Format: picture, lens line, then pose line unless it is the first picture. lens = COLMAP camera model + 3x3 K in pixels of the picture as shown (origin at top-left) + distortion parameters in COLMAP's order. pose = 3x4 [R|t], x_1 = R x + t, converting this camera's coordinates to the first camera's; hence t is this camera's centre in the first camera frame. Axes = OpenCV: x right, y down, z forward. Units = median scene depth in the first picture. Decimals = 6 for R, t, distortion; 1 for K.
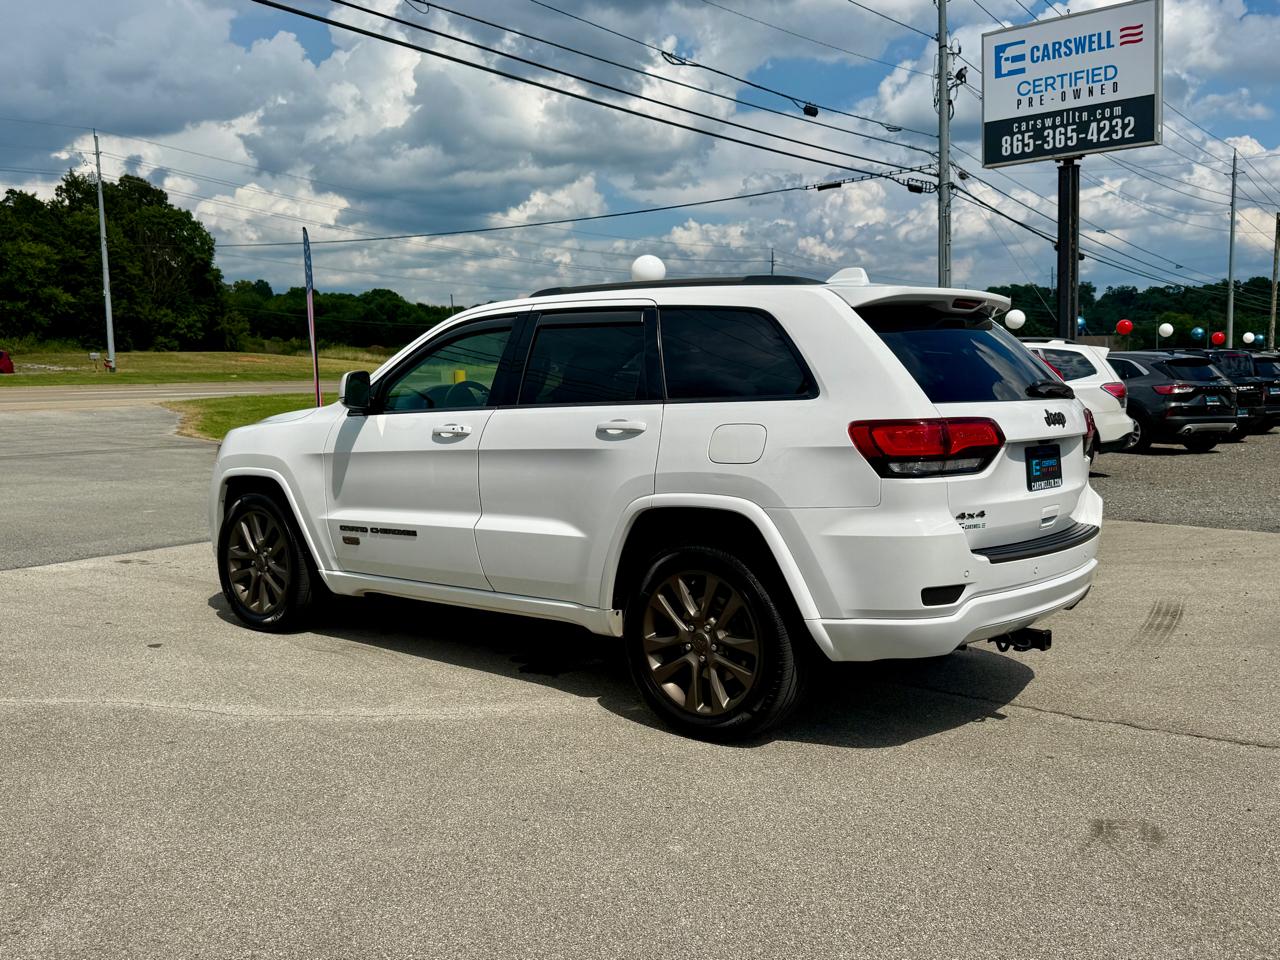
lens RADIAL K [[1173.9, 0, 644.8], [0, 1173.9, 476.5], [0, 0, 1]] dist [0.121081, -0.233783]
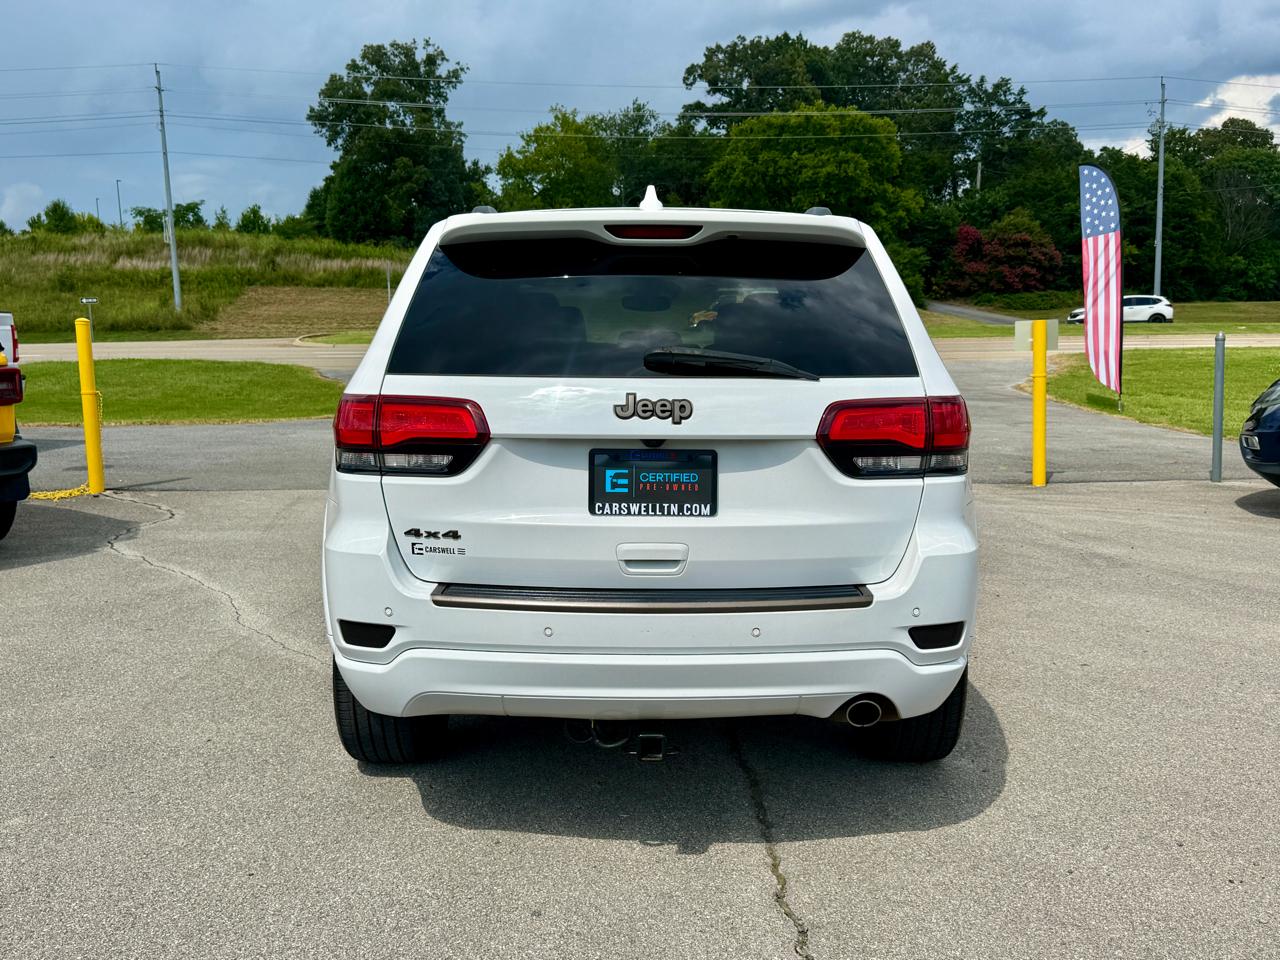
lens RADIAL K [[1173.9, 0, 644.8], [0, 1173.9, 476.5], [0, 0, 1]] dist [0.121081, -0.233783]
pose [[0.639880, 0.101392, -0.761757, 0.710875], [-0.070381, 0.994824, 0.073293, -0.049882], [0.765245, 0.006714, 0.643704, 0.508799]]
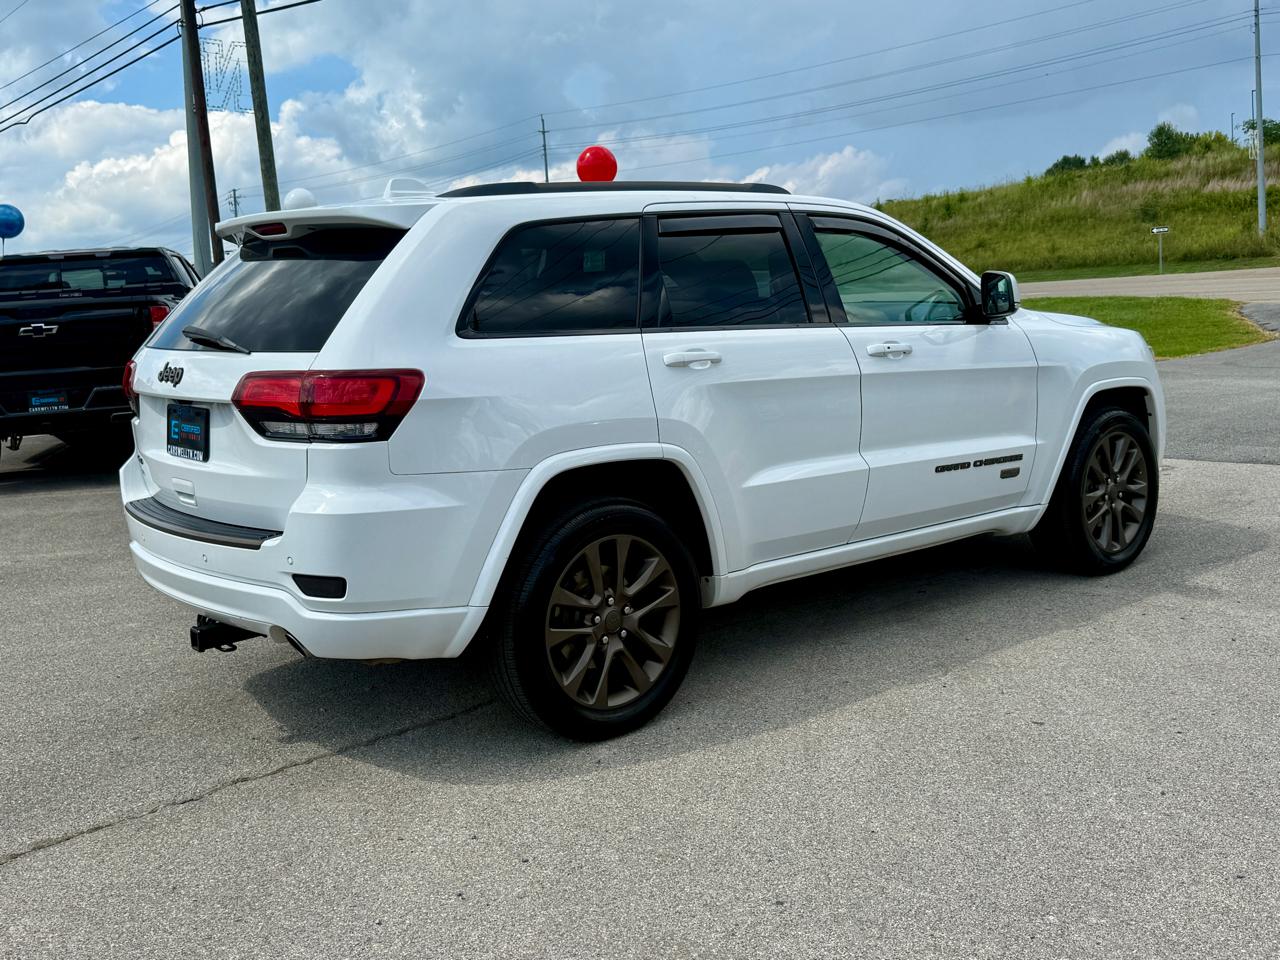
lens RADIAL K [[1281.9, 0, 626.5], [0, 1281.9, 453.5], [0, 0, 1]] dist [0.151149, -0.303097]
pose [[-0.181493, 0.142127, -0.973067, 1.008057], [-0.040241, 0.987599, 0.151755, -0.123640], [0.982569, 0.066700, -0.173523, 1.265233]]
